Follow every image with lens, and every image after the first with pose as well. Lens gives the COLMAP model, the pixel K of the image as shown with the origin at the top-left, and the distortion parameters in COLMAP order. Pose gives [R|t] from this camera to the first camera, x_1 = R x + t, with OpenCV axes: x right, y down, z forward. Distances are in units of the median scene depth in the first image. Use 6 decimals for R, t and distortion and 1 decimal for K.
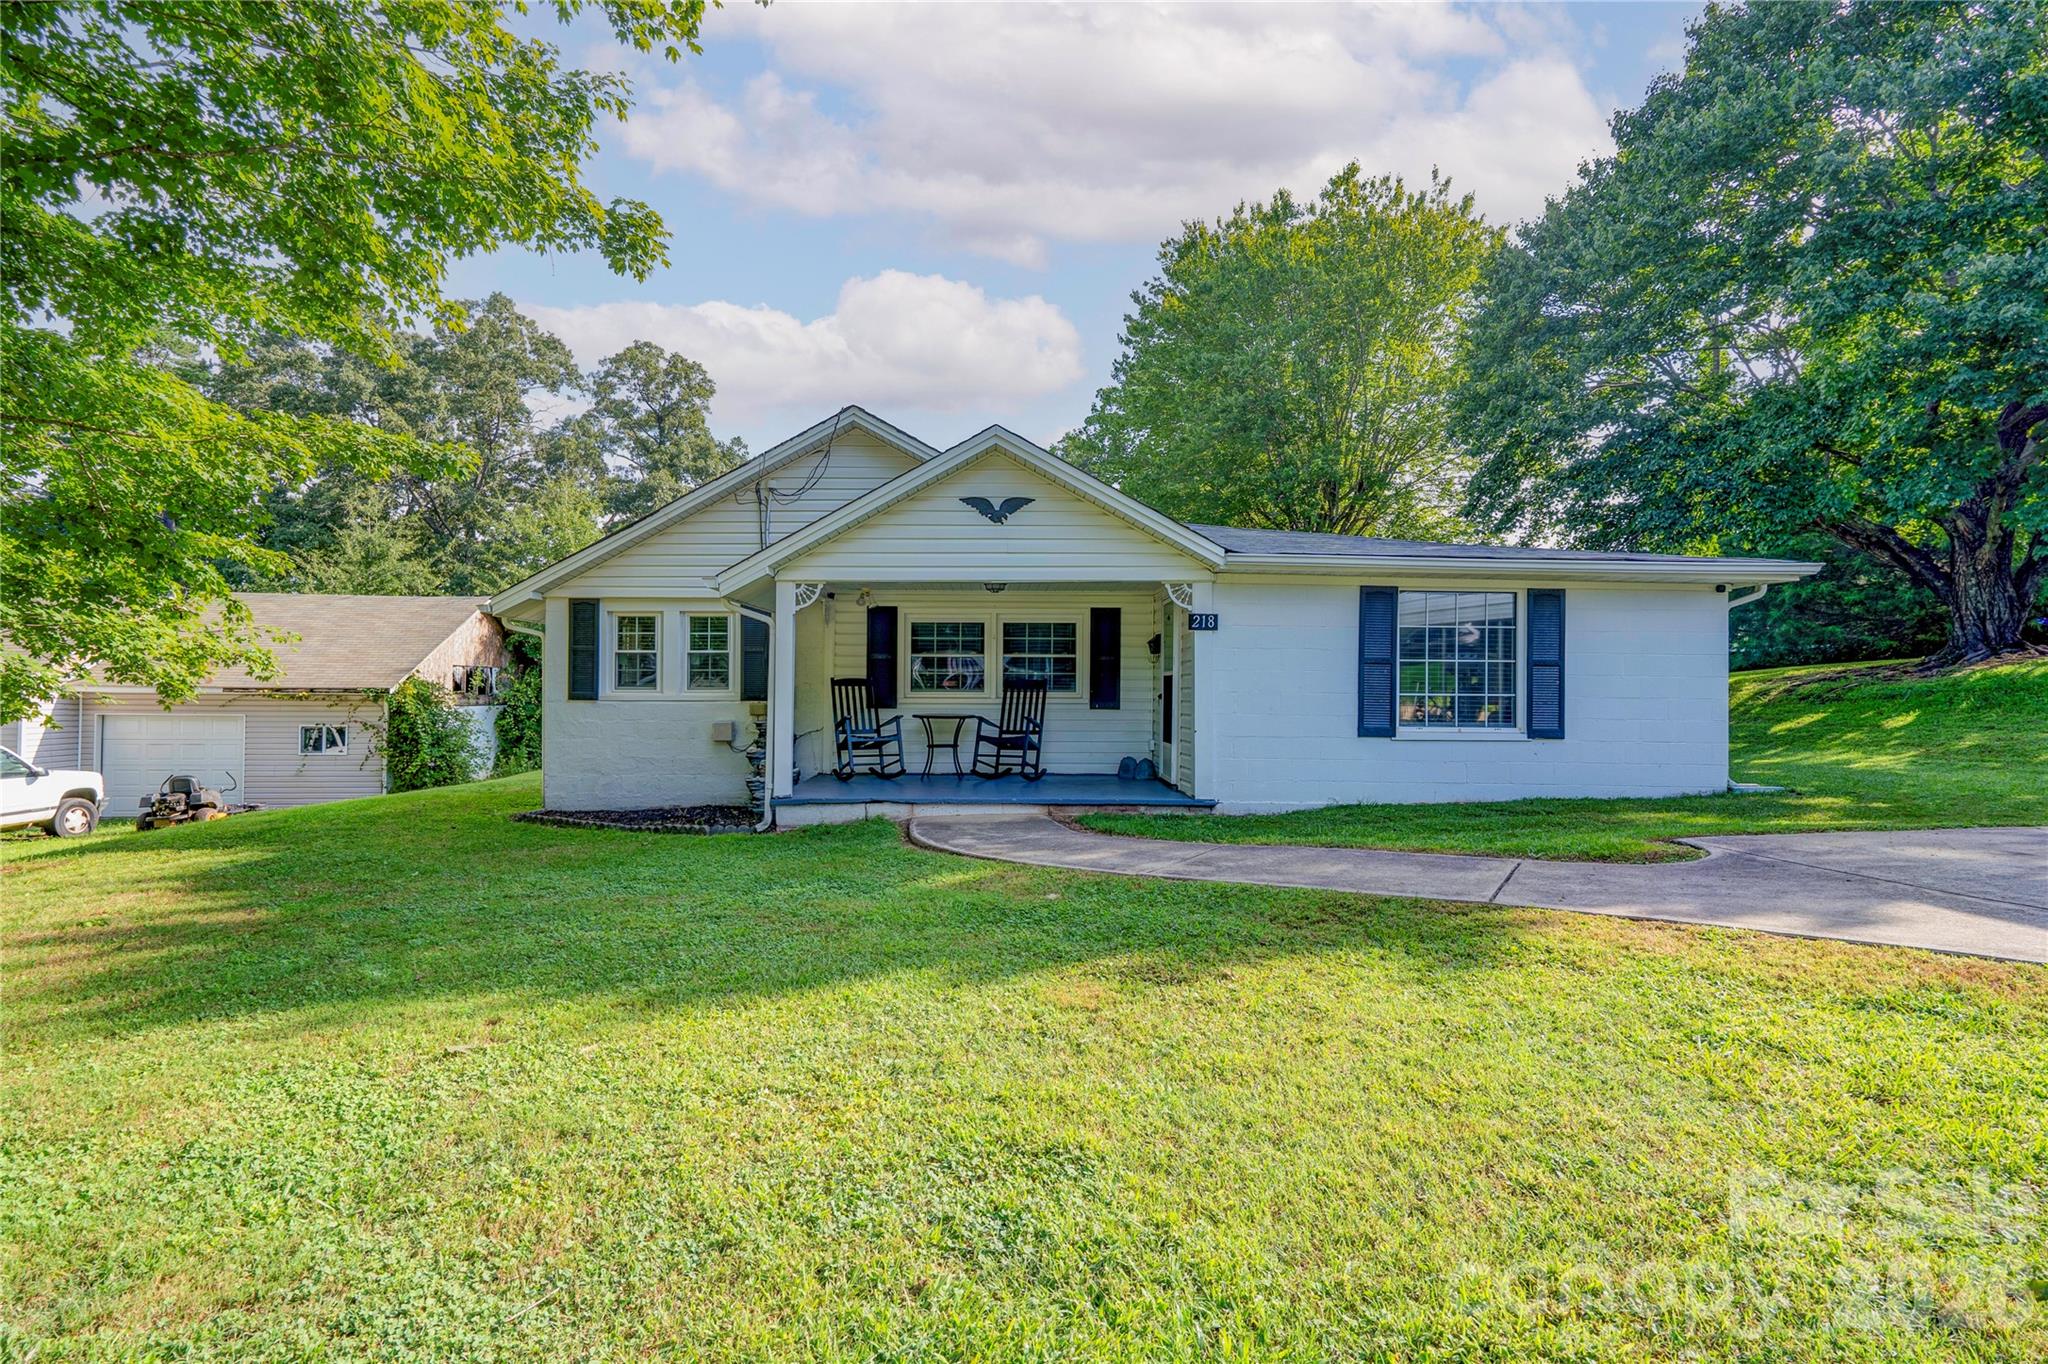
lens RADIAL K [[941.1, 0, 1004.8], [0, 941.1, 677.6], [0, 0, 1]] dist [-0.010166, 0.011891]
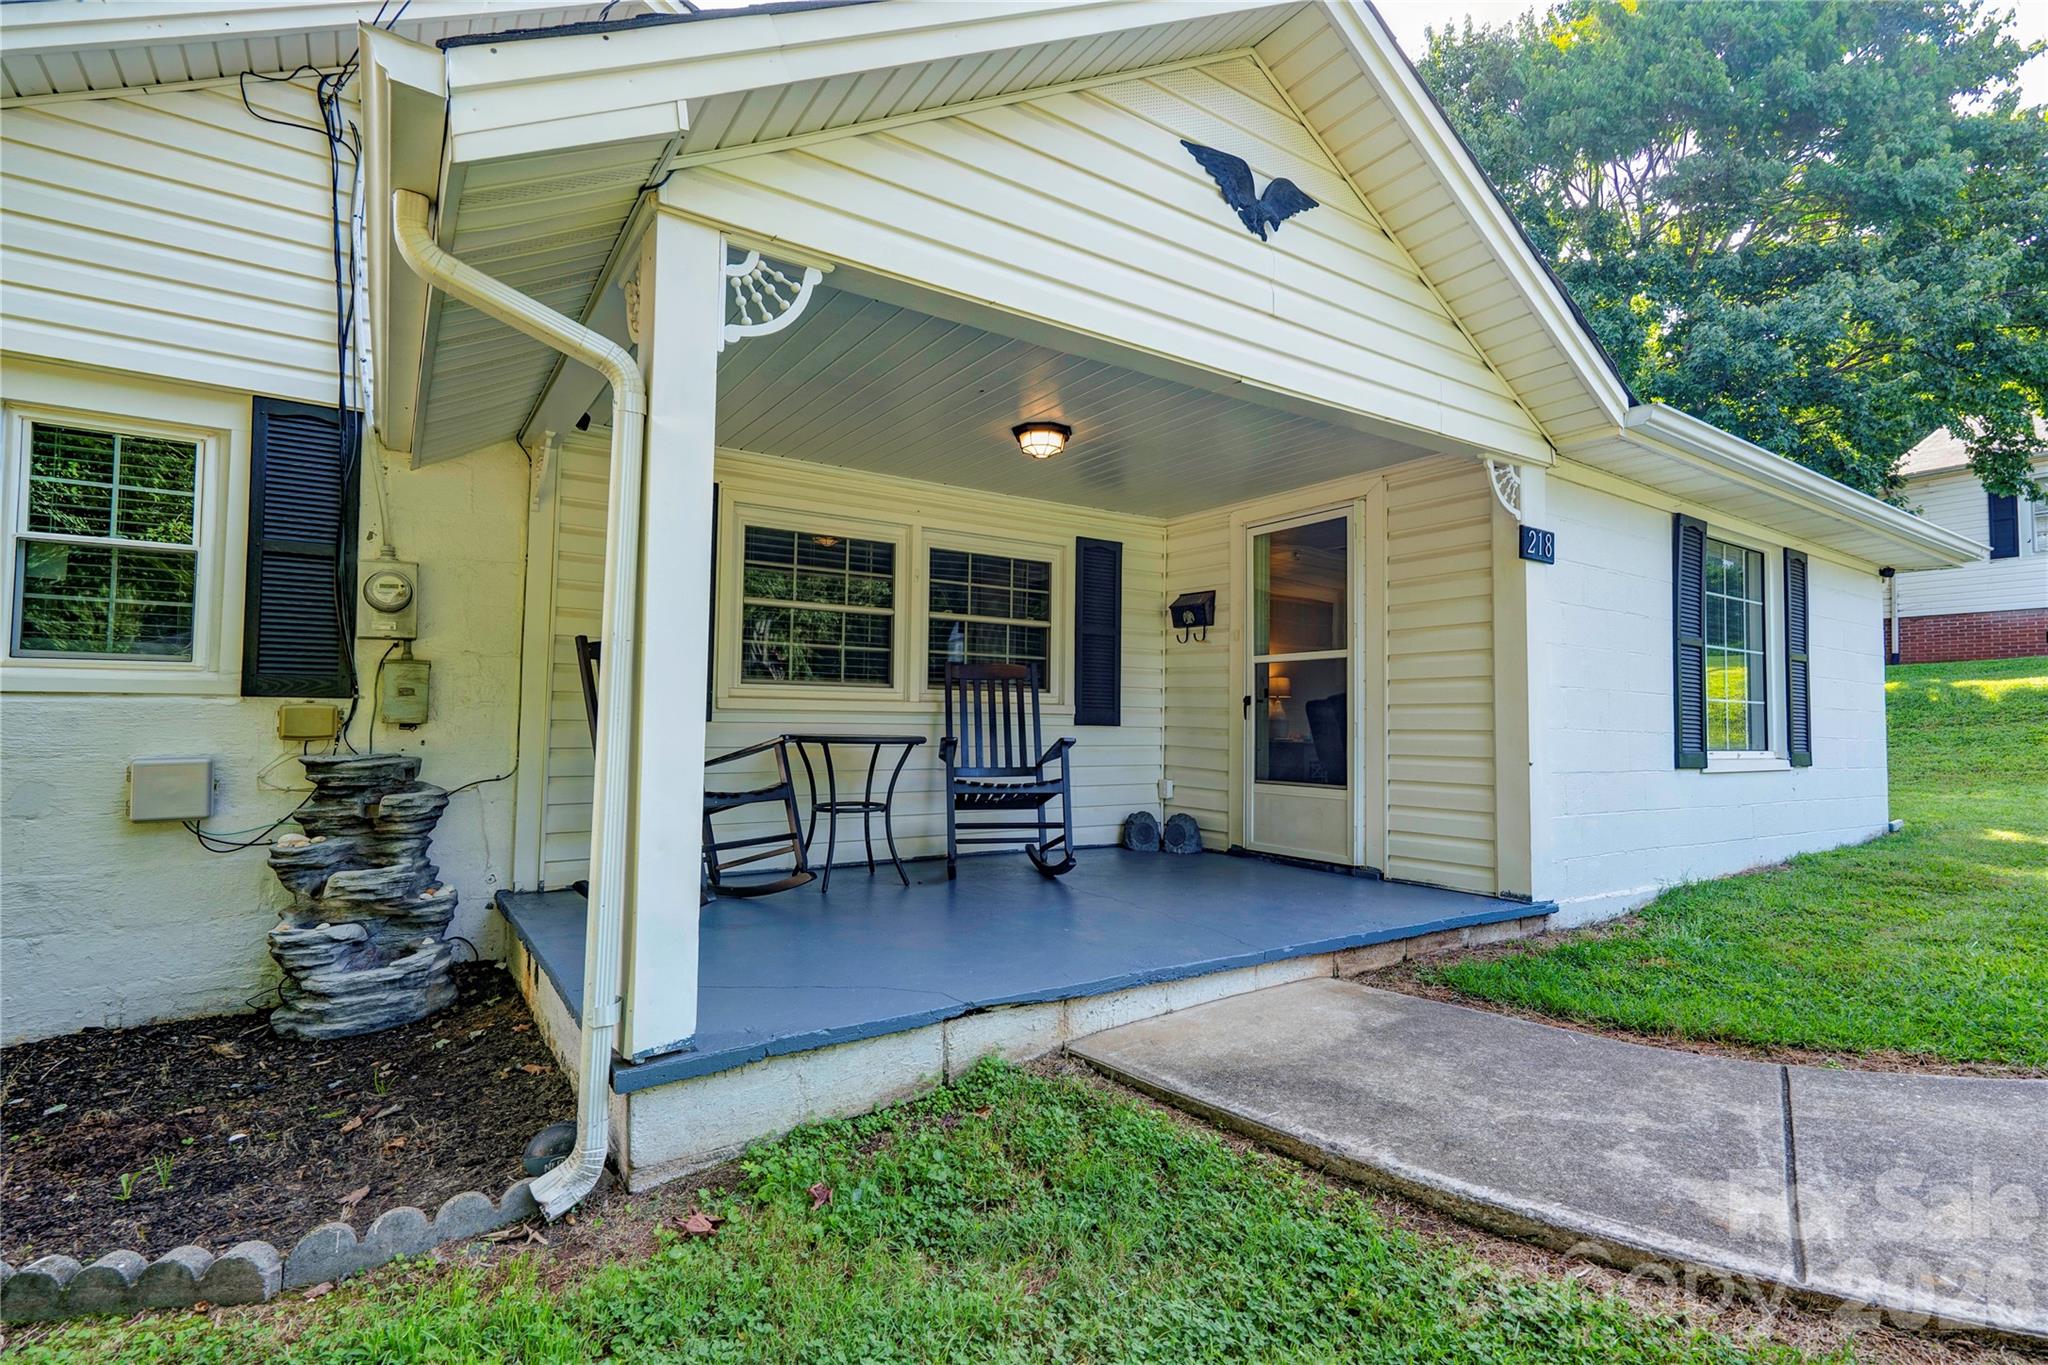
lens RADIAL K [[941.1, 0, 1004.8], [0, 941.1, 678.1], [0, 0, 1]] dist [-0.010166, 0.011891]
pose [[0.840777, 0.032254, 0.540420, -0.294747], [-0.014762, 0.999218, -0.036670, 0.033870], [-0.541181, 0.022854, 0.840596, 0.724800]]
